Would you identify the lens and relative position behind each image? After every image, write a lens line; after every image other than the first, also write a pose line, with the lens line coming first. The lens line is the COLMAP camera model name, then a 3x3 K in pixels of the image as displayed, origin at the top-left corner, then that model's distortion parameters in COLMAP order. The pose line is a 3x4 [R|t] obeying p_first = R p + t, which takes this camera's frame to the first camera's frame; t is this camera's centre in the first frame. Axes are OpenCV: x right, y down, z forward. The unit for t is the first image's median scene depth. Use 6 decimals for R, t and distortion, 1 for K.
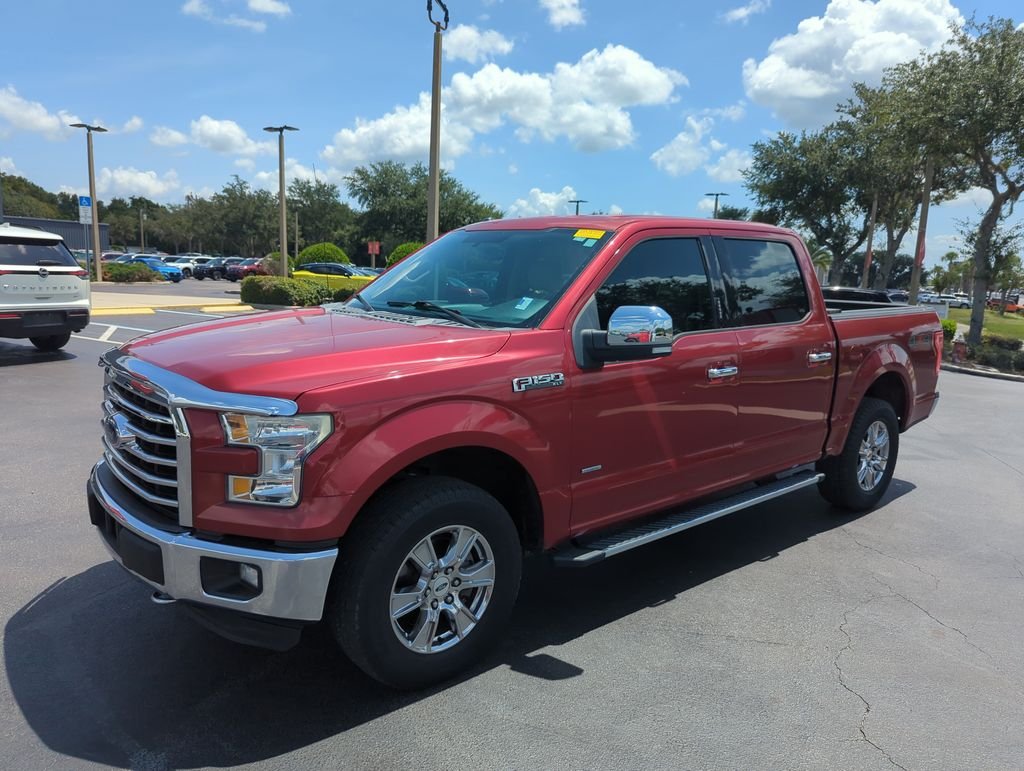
lens RADIAL K [[724.2, 0, 499.3], [0, 724.2, 375.1], [0, 0, 1]] dist [0.047075, -0.035138]
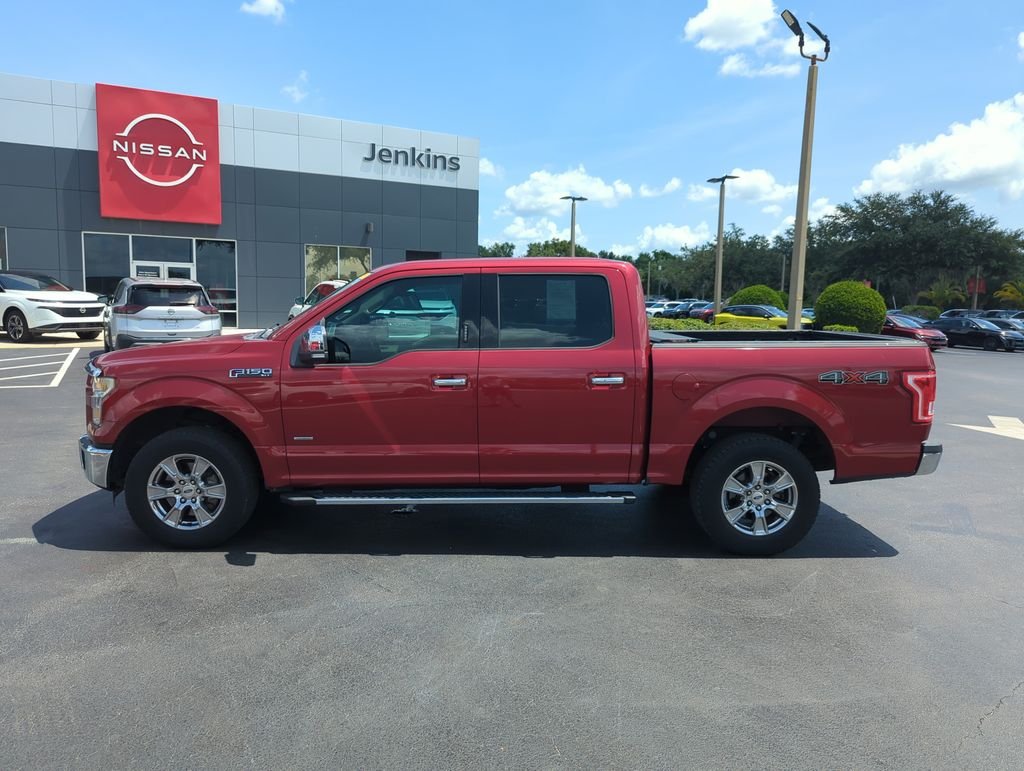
lens RADIAL K [[724.2, 0, 501.3], [0, 724.2, 382.7], [0, 0, 1]] dist [0.047075, -0.035138]
pose [[0.779546, 0.050840, -0.624278, 0.220819], [-0.082027, 0.996403, -0.021284, 0.002880], [0.620950, 0.067799, 0.780912, 0.017718]]
